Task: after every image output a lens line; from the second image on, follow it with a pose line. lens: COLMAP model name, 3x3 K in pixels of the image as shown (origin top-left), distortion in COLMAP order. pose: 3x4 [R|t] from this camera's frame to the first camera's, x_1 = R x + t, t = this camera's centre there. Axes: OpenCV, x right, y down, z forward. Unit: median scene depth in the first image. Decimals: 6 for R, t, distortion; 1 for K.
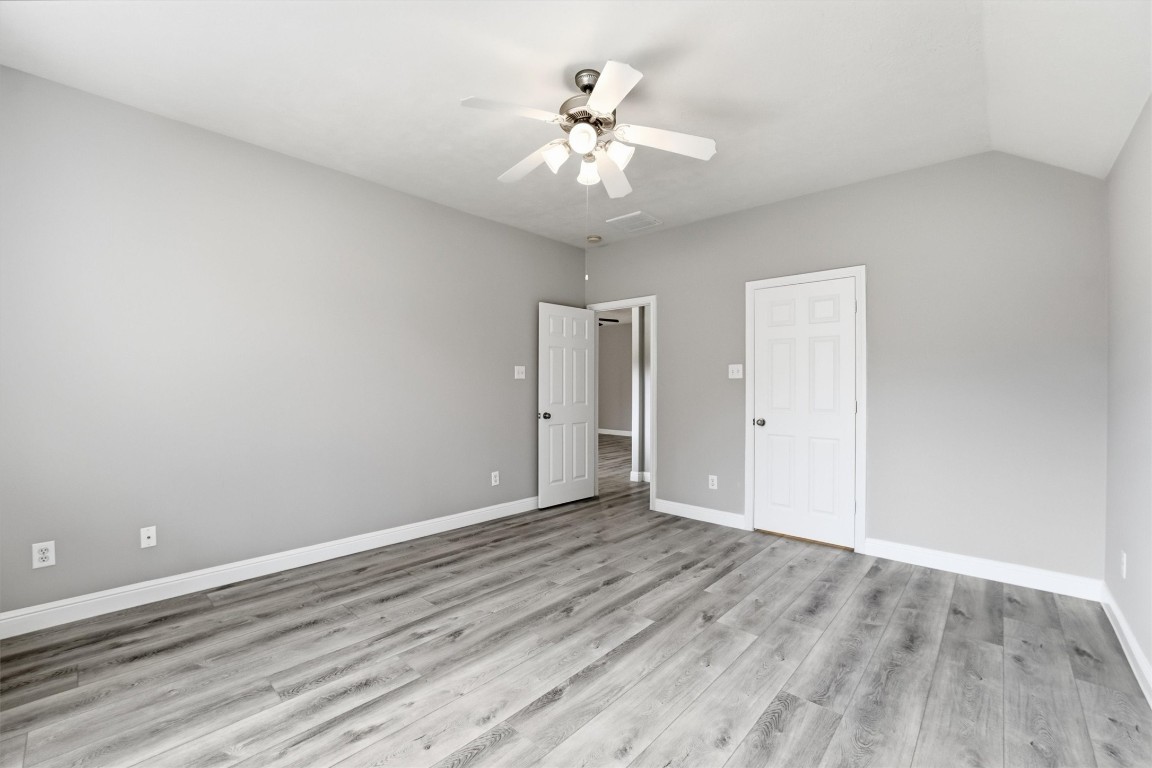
lens RADIAL K [[476.7, 0, 574.3], [0, 476.7, 385.4], [0, 0, 1]] dist [-0.025889, 0.000542]
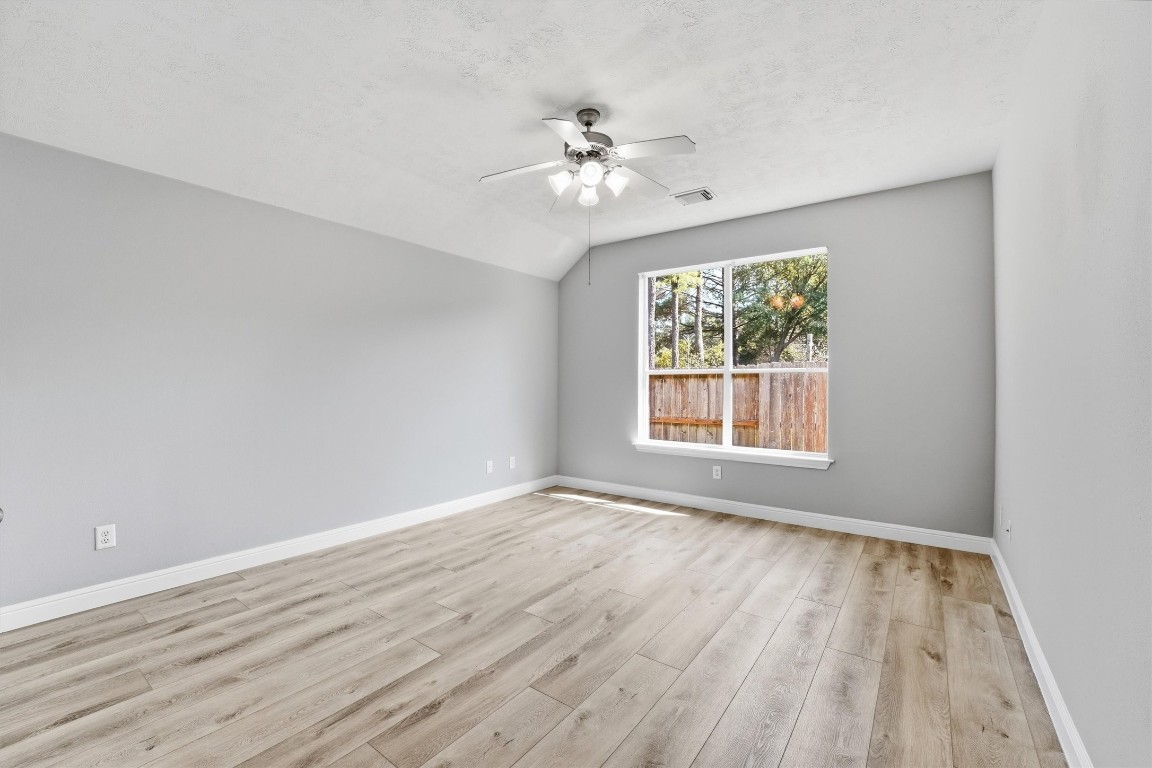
lens RADIAL K [[476.7, 0, 574.3], [0, 476.7, 385.4], [0, 0, 1]] dist [-0.025889, 0.000542]
pose [[-0.994558, -0.008264, -0.103854, 0.167422], [-0.008627, 0.999958, 0.003044, 0.007683], [0.103825, 0.003923, -0.994588, 2.008017]]
